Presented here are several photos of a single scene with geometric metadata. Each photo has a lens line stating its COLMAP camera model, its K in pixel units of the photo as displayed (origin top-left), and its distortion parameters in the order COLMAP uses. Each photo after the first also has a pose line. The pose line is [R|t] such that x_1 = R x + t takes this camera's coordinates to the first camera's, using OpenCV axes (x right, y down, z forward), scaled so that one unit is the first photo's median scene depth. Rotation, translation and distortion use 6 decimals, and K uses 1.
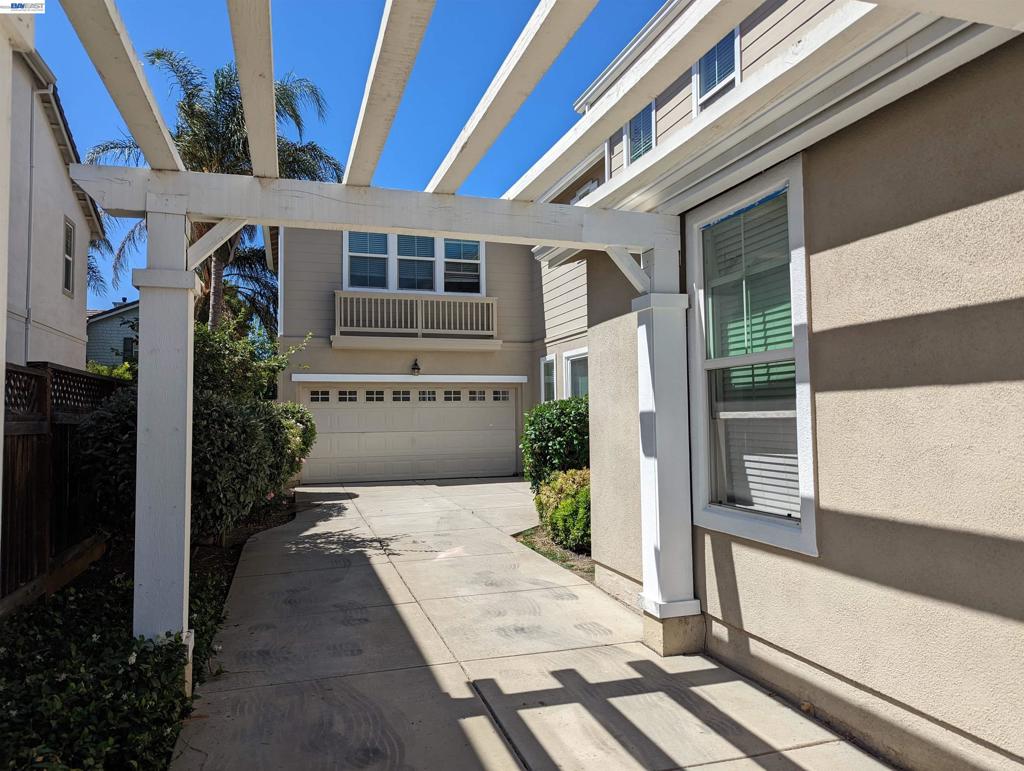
lens RADIAL K [[725.1, 0, 515.3], [0, 725.1, 376.5], [0, 0, 1]] dist [0.056155, -0.044560]
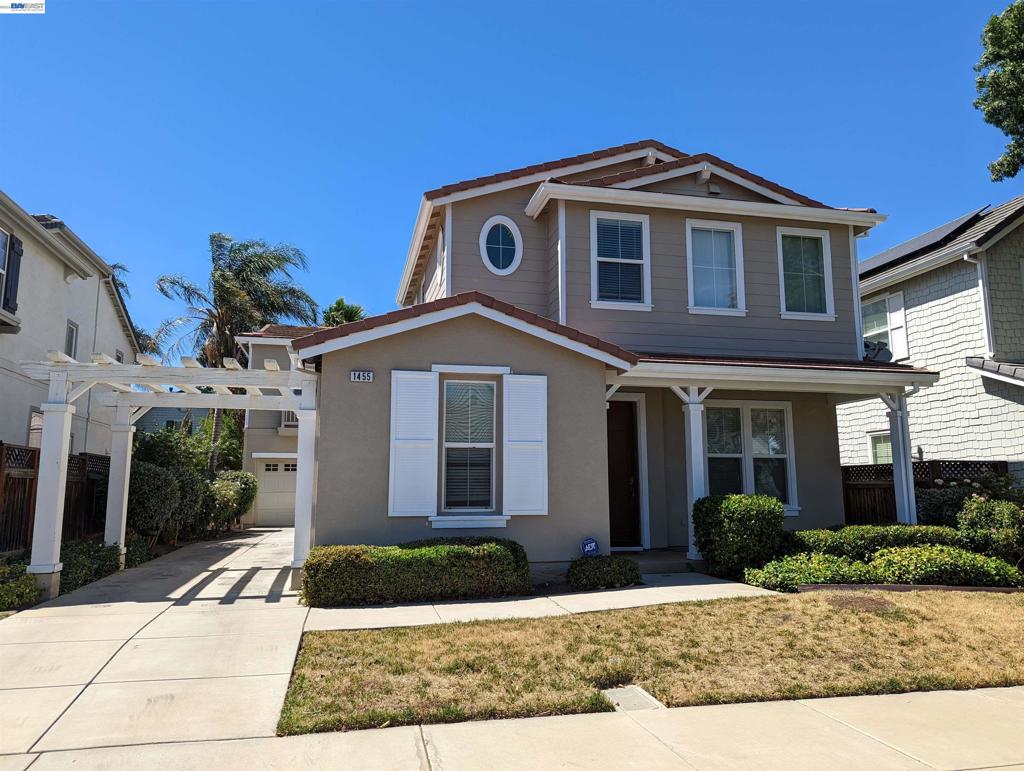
lens RADIAL K [[725.1, 0, 516.7], [0, 725.1, 381.0], [0, 0, 1]] dist [0.056155, -0.044560]
pose [[0.997689, -0.003464, -0.067861, 0.629118], [-0.002915, 0.995598, -0.093676, -0.021233], [0.067887, 0.093657, 0.993287, -0.890884]]
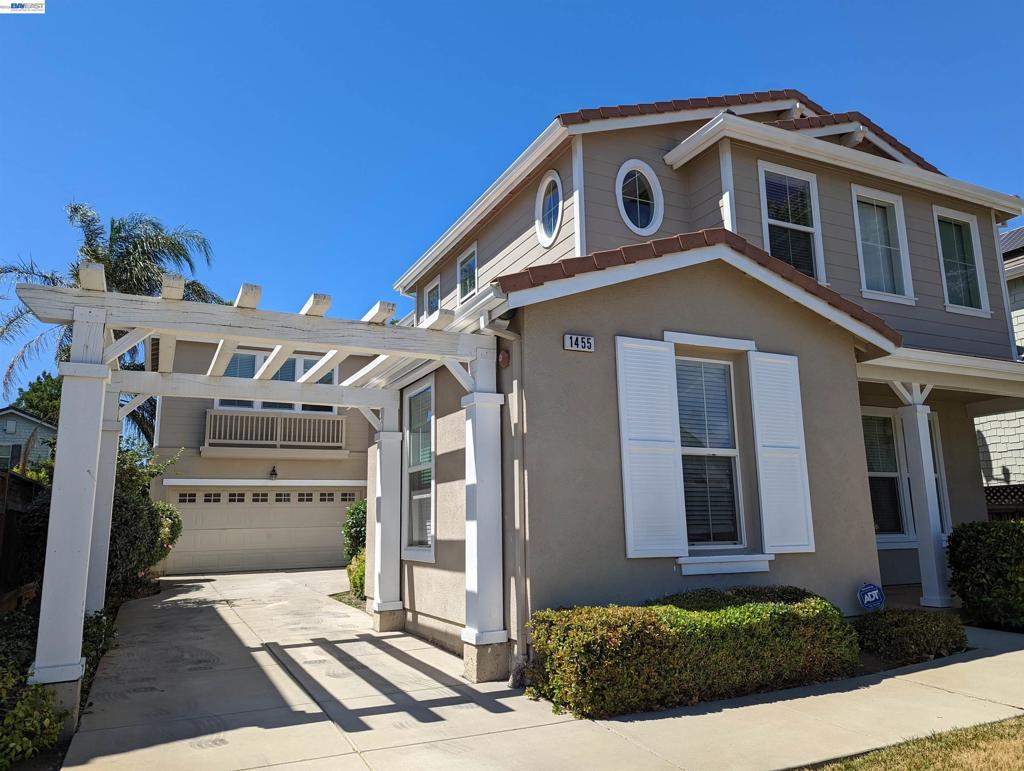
lens RADIAL K [[725.1, 0, 513.5], [0, 725.1, 383.5], [0, 0, 1]] dist [0.056155, -0.044560]
pose [[0.988567, 0.021930, 0.149181, 0.133155], [-0.001359, 0.990623, -0.136619, 0.008864], [-0.150778, 0.134855, 0.979326, -0.488986]]
